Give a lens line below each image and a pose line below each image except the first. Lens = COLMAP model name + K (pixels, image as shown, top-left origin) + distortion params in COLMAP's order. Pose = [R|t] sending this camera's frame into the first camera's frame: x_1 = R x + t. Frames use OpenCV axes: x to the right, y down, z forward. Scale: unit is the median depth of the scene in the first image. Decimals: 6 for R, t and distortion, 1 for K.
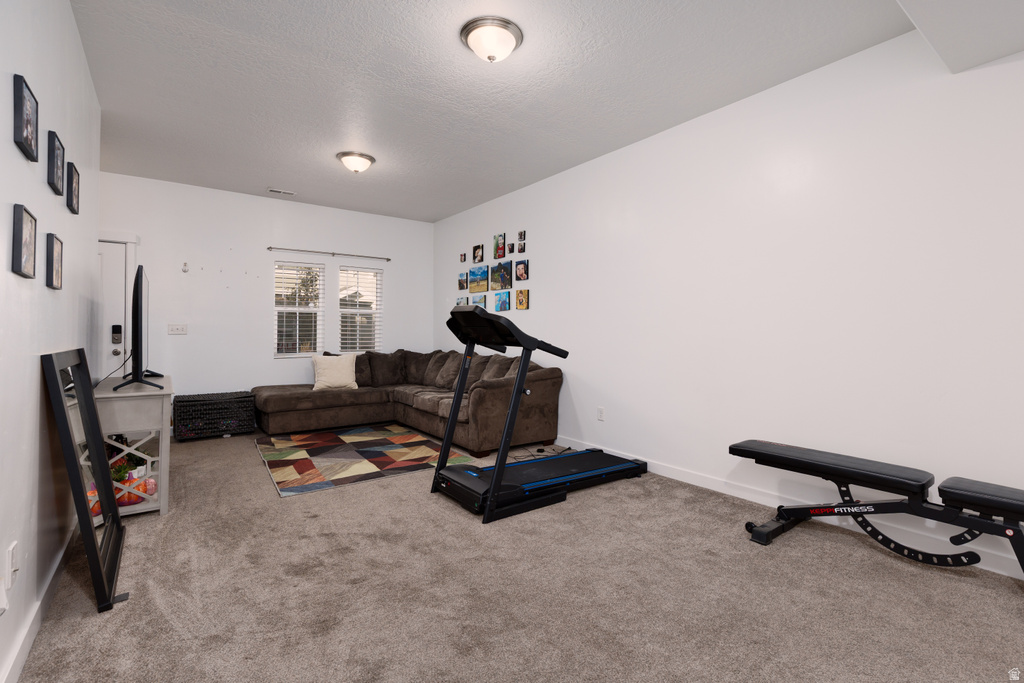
lens RADIAL K [[470.3, 0, 516.7], [0, 470.3, 334.6], [0, 0, 1]] dist [0.001418, -0.001666]
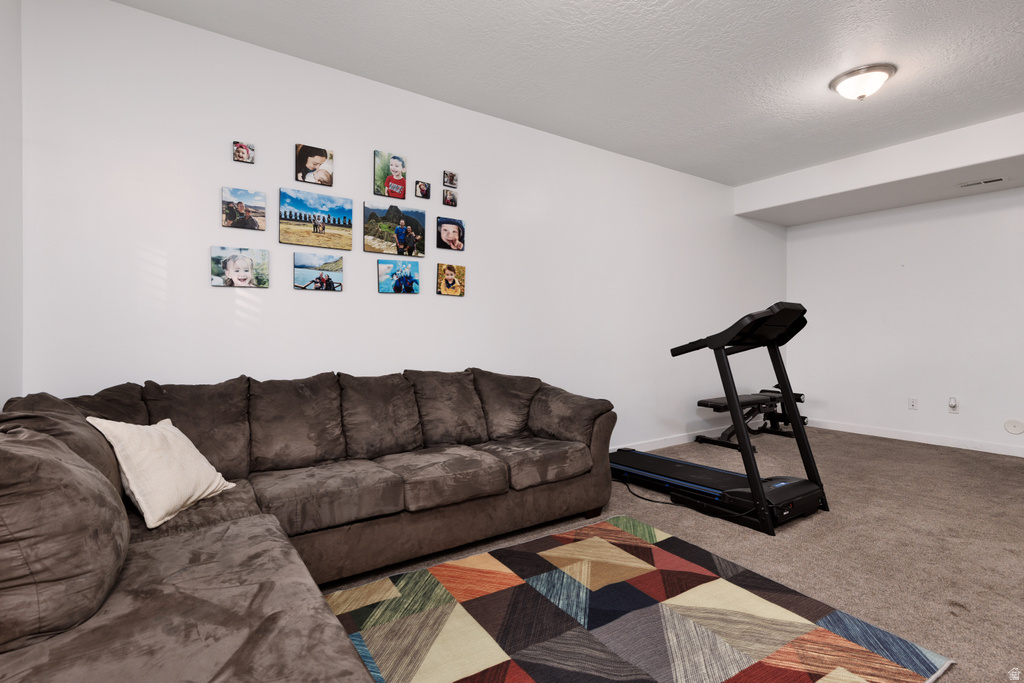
lens RADIAL K [[470.3, 0, 516.3], [0, 470.3, 338.7], [0, 0, 1]] dist [0.001418, -0.001666]
pose [[0.056075, -0.010391, 0.998372, -0.618509], [0.008441, 0.999915, 0.009933, -0.000691], [-0.998391, 0.007871, 0.056158, 0.875092]]
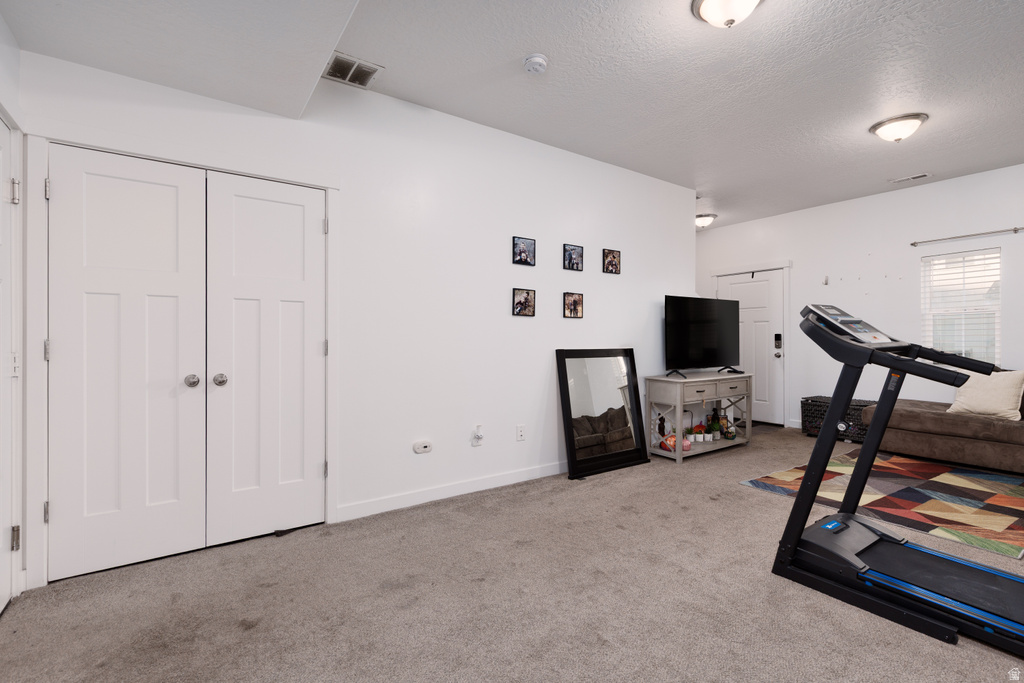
lens RADIAL K [[470.3, 0, 514.0], [0, 470.3, 338.6], [0, 0, 1]] dist [0.001418, -0.001666]
pose [[-0.041493, -0.002083, -0.999137, 0.406668], [-0.005916, 0.999981, -0.001839, -0.000449], [0.999121, 0.005835, -0.041504, 0.307171]]
